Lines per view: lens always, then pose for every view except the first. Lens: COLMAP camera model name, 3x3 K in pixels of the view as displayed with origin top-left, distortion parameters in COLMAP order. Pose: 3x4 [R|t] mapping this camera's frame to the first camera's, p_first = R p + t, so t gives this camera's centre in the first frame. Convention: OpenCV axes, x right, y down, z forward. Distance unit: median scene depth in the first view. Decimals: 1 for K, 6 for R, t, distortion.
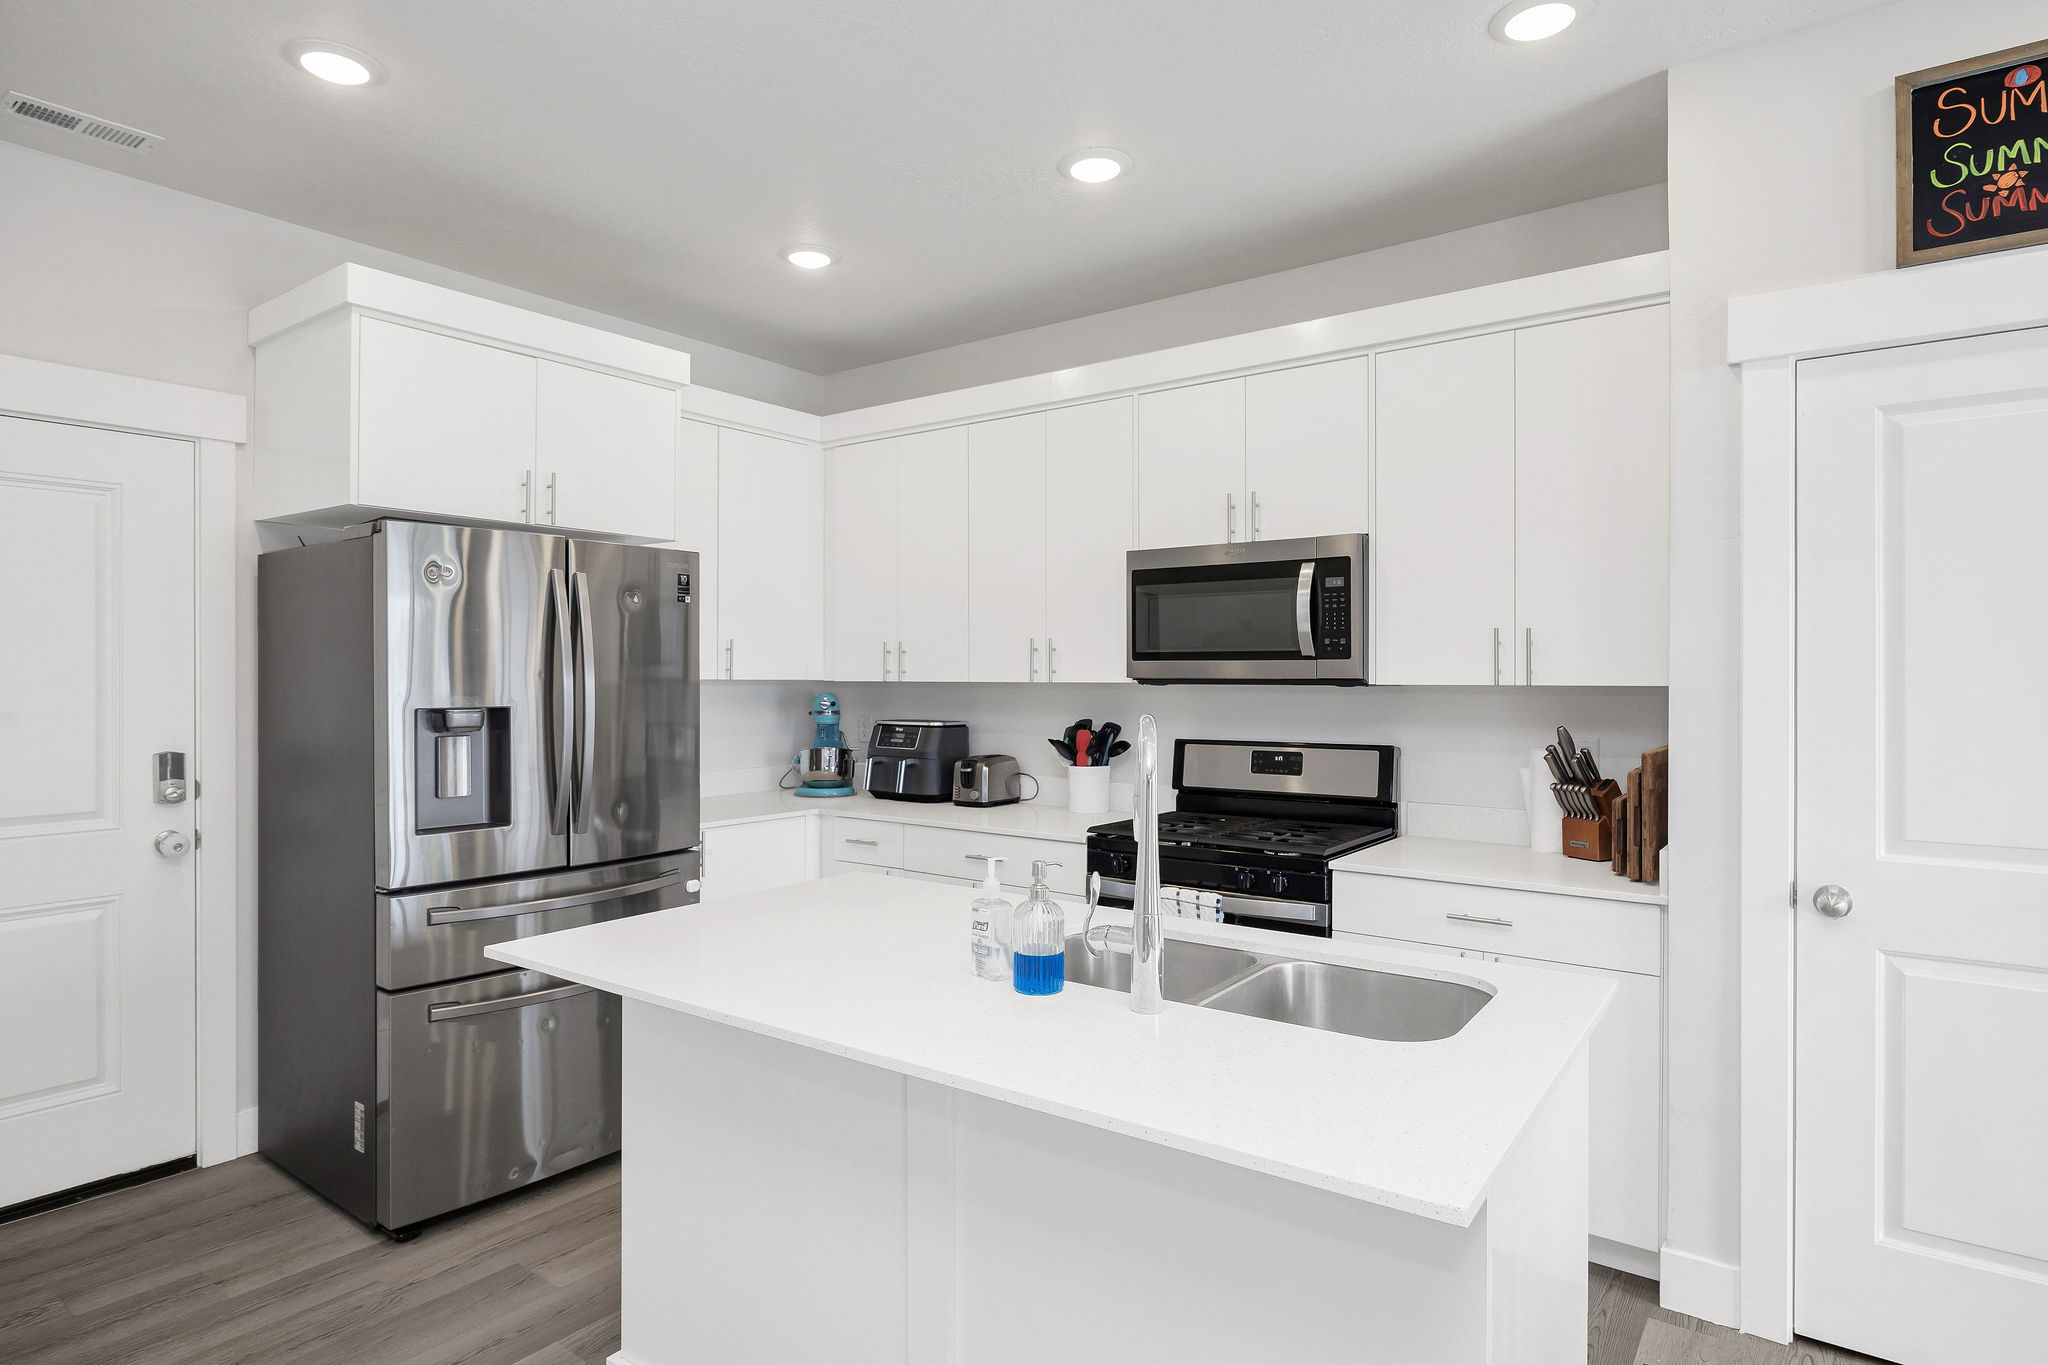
lens RADIAL K [[1129.0, 0, 1024.0], [0, 1129.0, 682.5], [0, 0, 1]] dist [-0.004668, -0.002511]
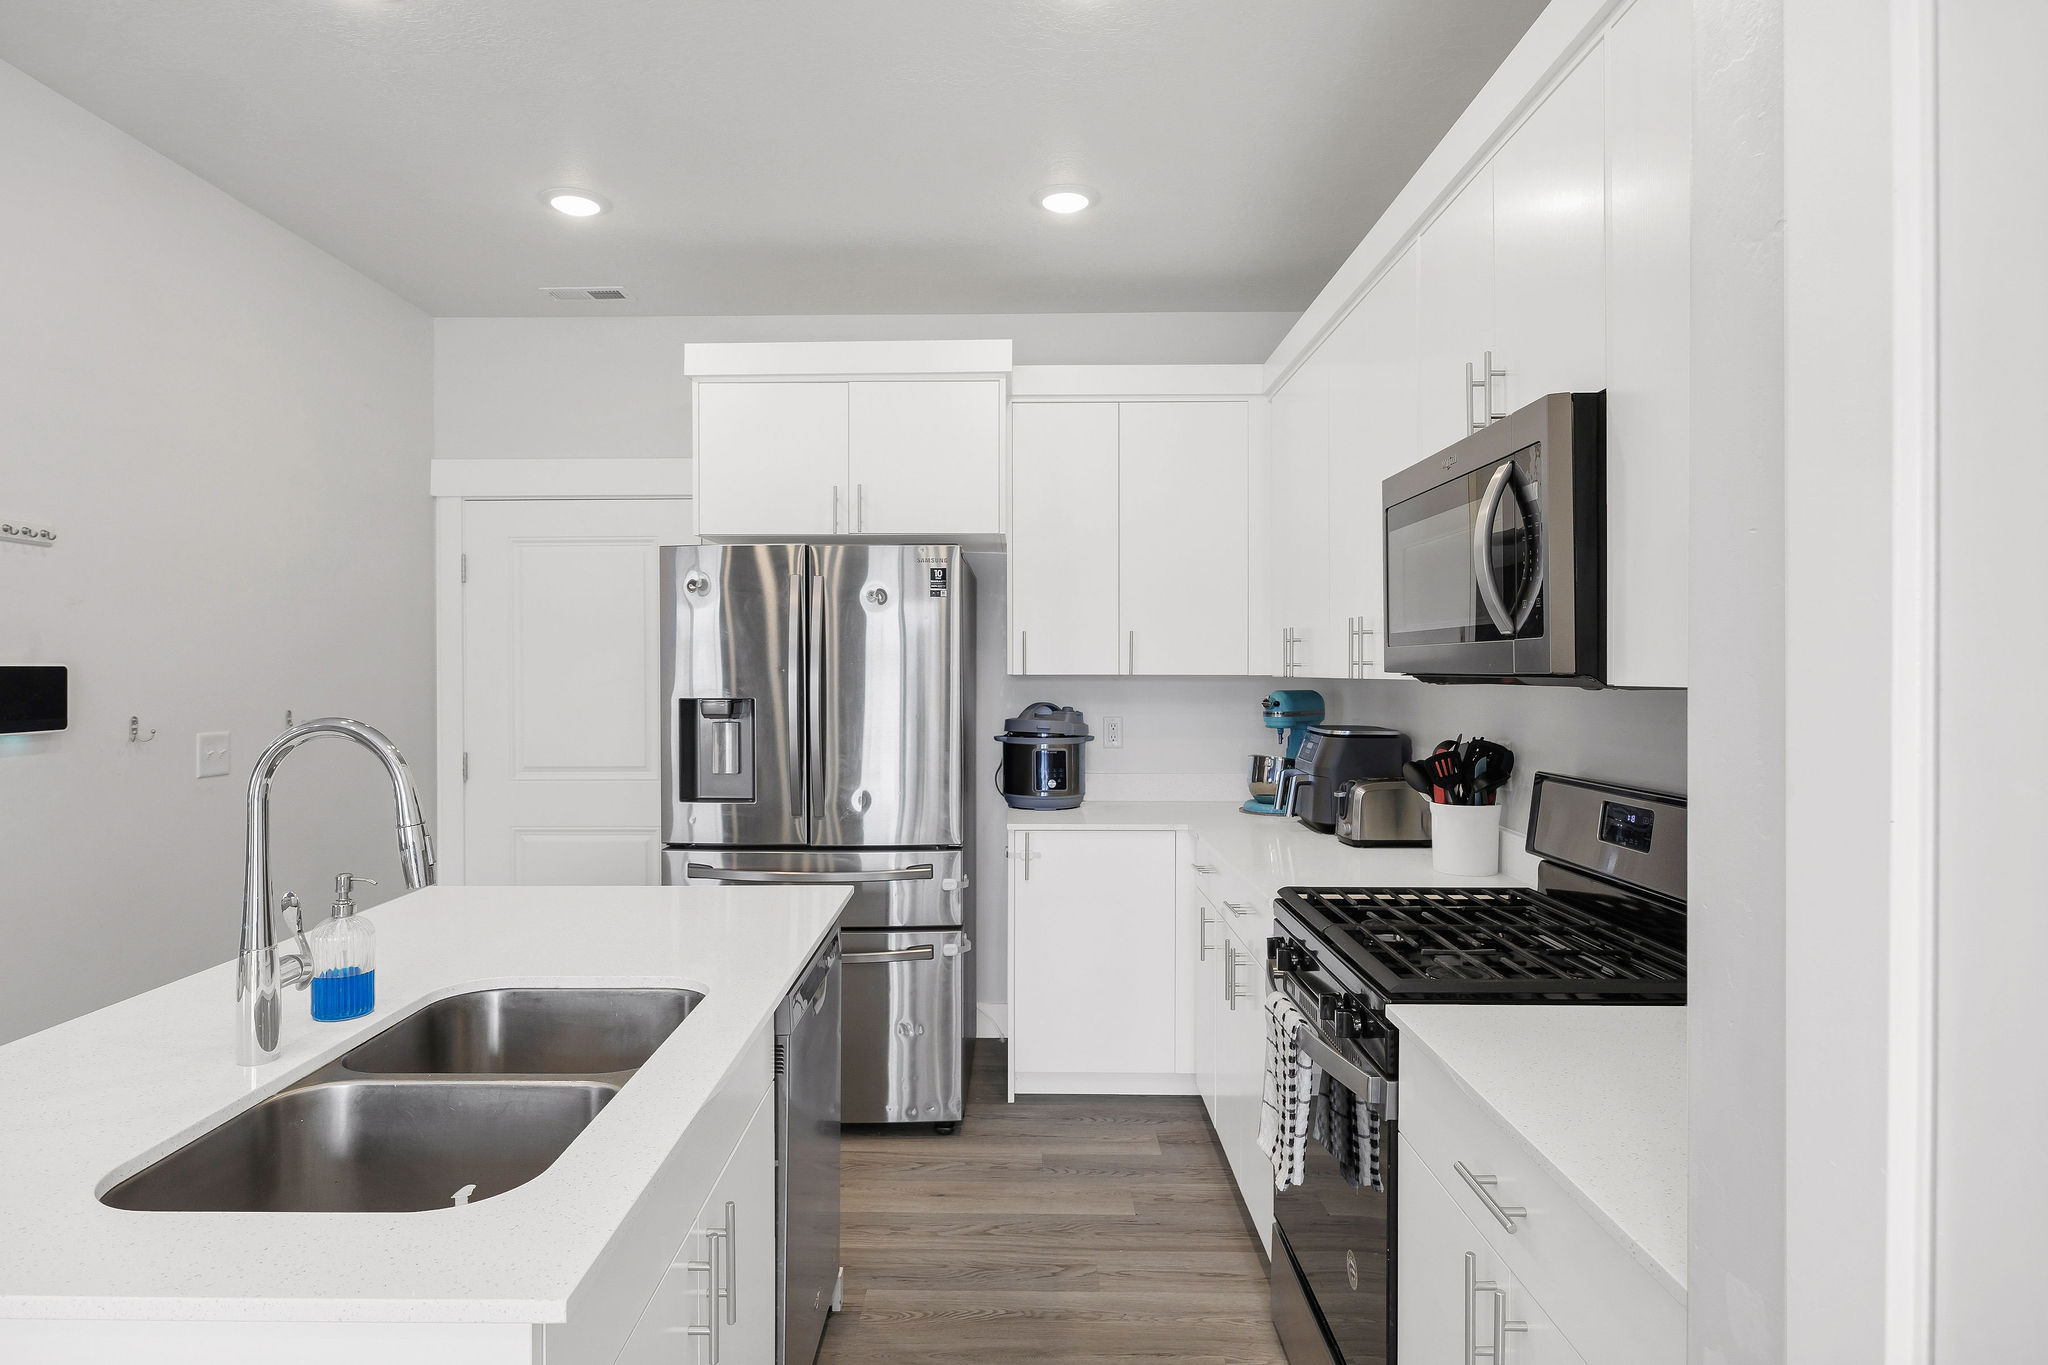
lens RADIAL K [[1129.0, 0, 1024.0], [0, 1129.0, 682.5], [0, 0, 1]] dist [-0.004668, -0.002511]
pose [[0.566018, 0.008371, -0.824350, 0.517280], [-0.005002, 0.999965, 0.006719, -0.001197], [0.824377, 0.000320, 0.566040, 0.457531]]
